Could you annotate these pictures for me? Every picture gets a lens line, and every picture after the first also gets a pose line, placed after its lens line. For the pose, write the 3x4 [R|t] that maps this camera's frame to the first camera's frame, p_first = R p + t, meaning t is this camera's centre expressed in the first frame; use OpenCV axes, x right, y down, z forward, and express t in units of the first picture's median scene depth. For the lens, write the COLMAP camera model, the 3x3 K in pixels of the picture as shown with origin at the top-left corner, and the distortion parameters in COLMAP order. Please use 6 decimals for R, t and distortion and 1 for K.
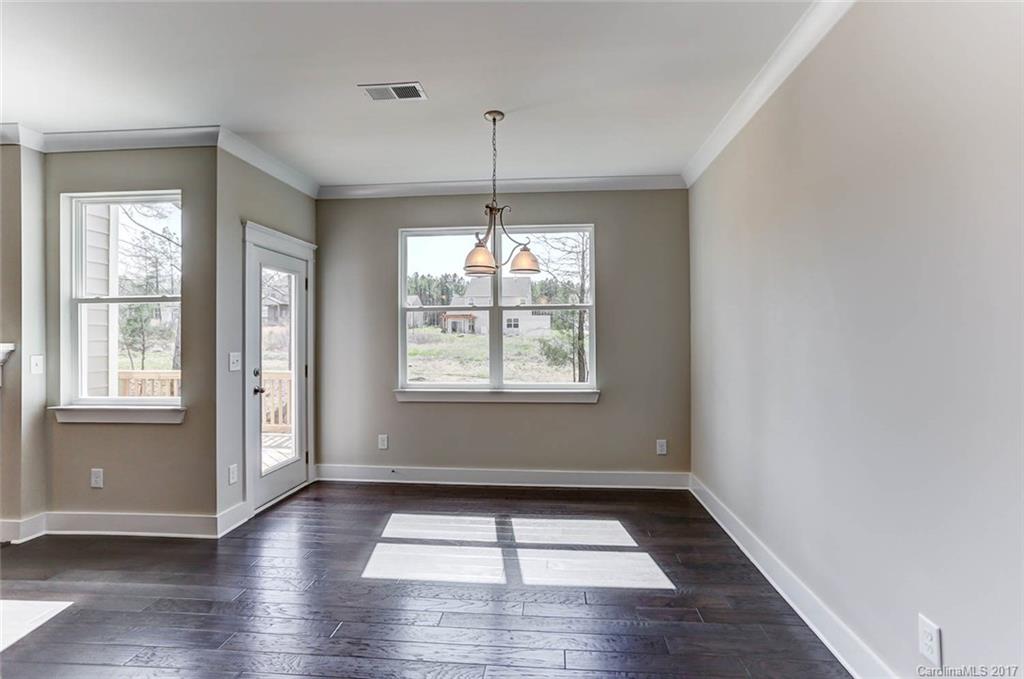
lens RADIAL K [[498.1, 0, 510.7], [0, 498.1, 338.9], [0, 0, 1]] dist [-0.001642, 0.001084]
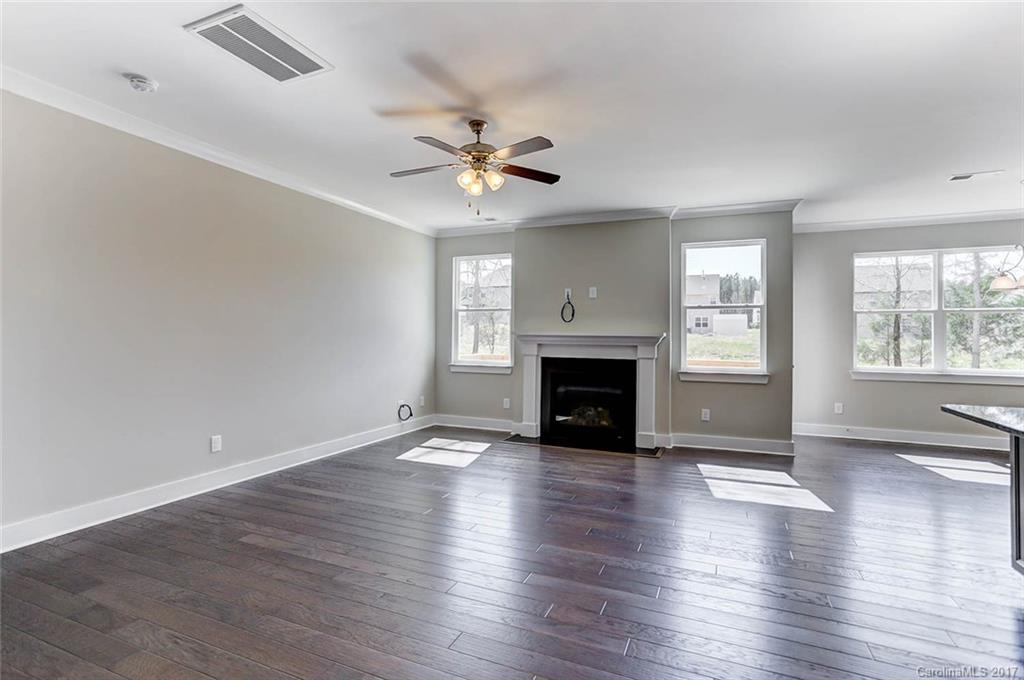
lens RADIAL K [[498.1, 0, 513.2], [0, 498.1, 335.5], [0, 0, 1]] dist [-0.001642, 0.001084]
pose [[0.956954, 0.012249, -0.289981, -0.748173], [-0.013430, 0.999908, -0.002081, 0.021521], [0.289929, 0.005886, 0.957030, -0.599398]]
